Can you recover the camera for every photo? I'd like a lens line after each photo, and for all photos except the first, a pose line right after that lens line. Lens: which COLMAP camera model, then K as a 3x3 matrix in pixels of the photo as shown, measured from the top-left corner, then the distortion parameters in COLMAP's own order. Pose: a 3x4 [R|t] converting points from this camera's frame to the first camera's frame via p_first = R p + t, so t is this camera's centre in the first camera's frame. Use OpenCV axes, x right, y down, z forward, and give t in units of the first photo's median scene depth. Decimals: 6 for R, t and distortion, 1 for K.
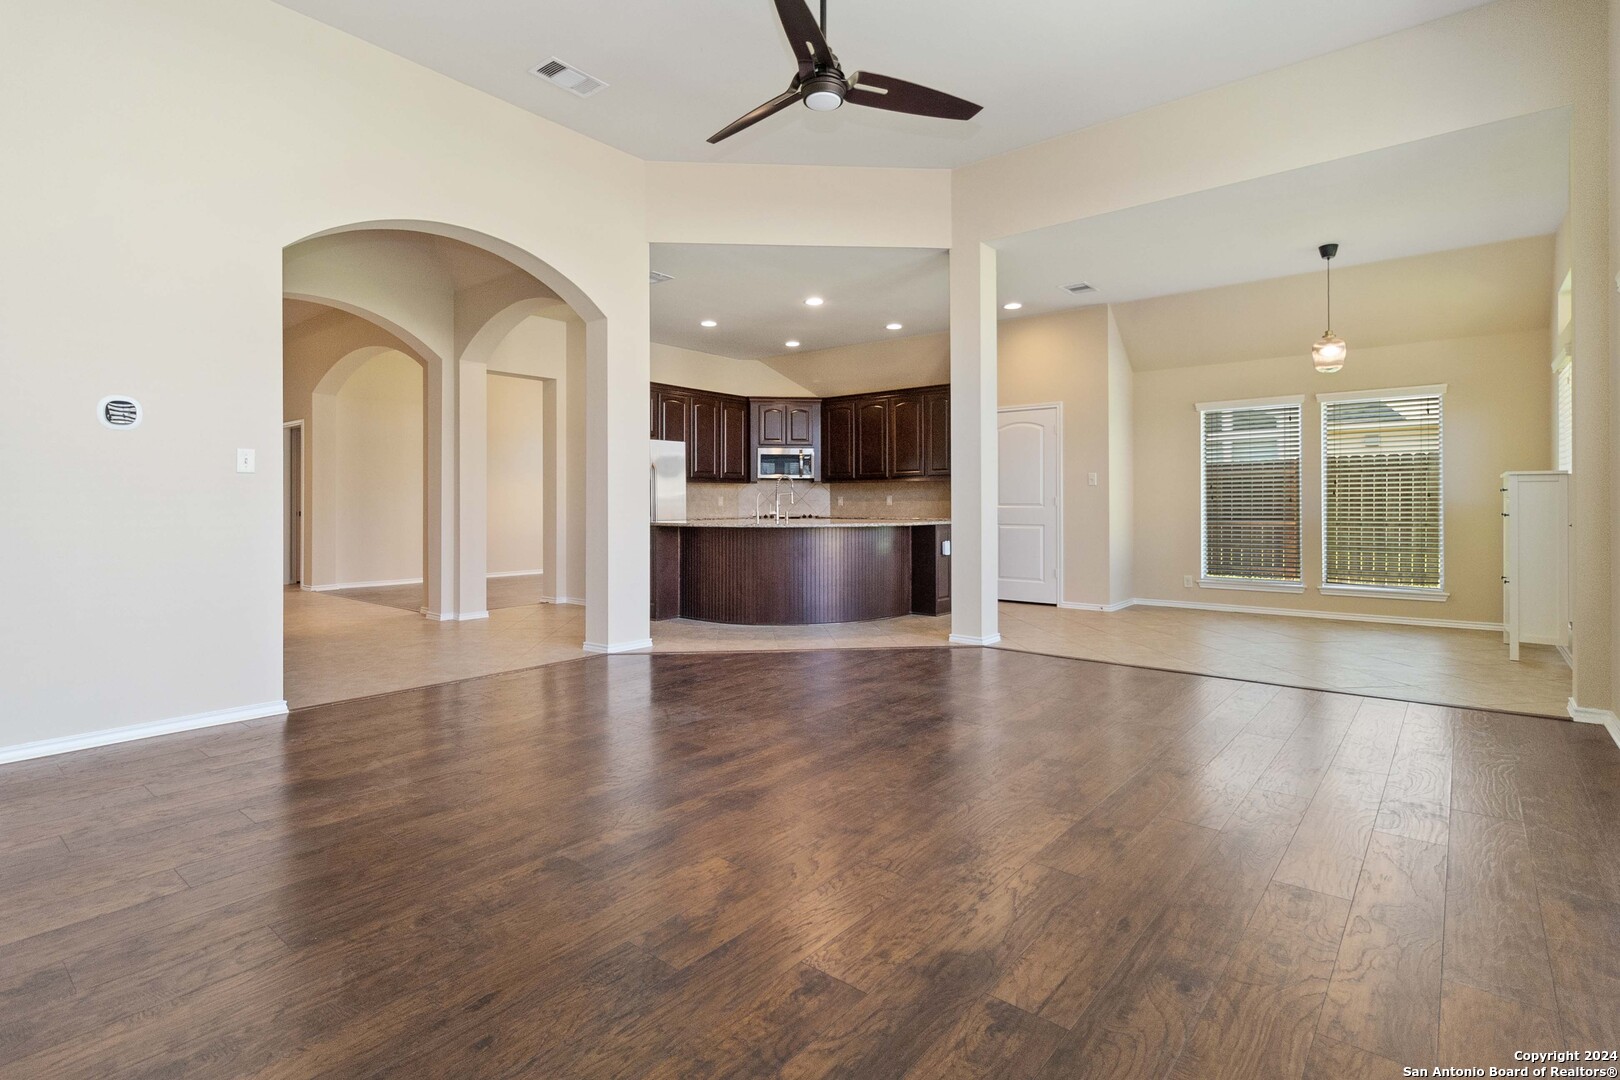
lens RADIAL K [[794.3, 0, 821.2], [0, 794.3, 510.5], [0, 0, 1]] dist [0.000738, -0.000015]
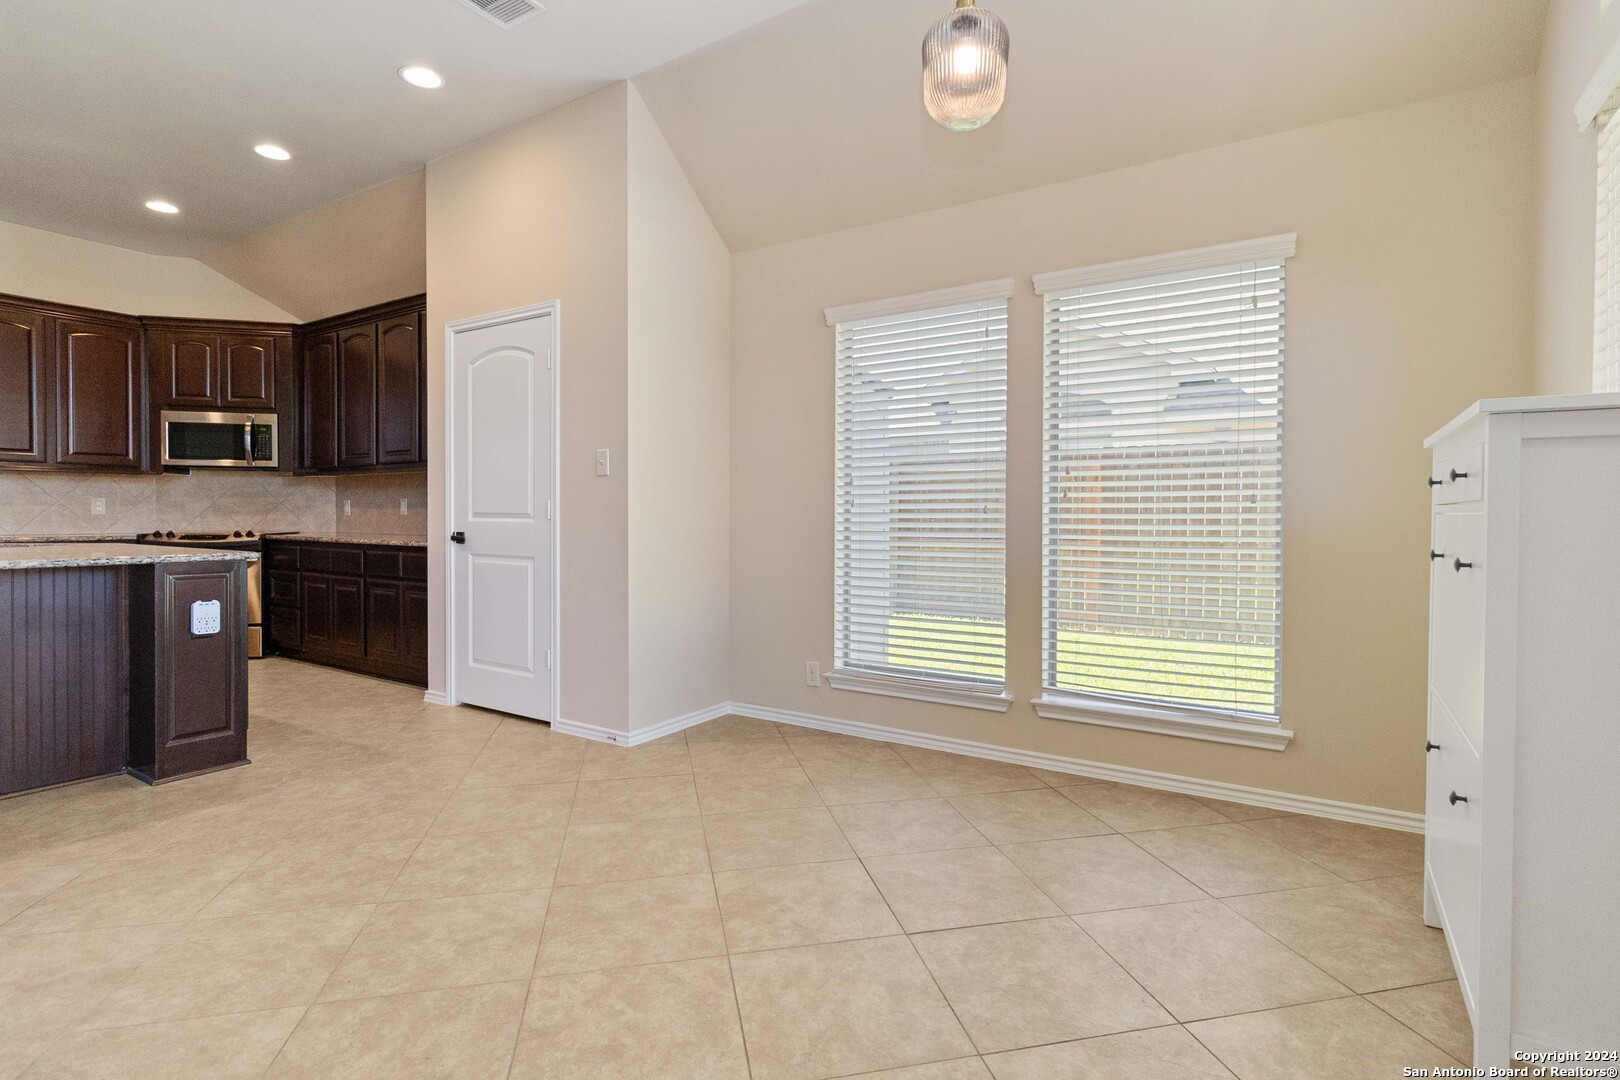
lens RADIAL K [[825.9, 0, 810.0], [0, 825.9, 540.0], [0, 0, 1]] dist [0.003327, 0.000430]
pose [[0.993001, 0.000176, 0.118102, 0.395321], [-0.003191, 0.999674, 0.025337, -0.006262], [-0.118059, -0.025537, 0.992678, 0.487279]]
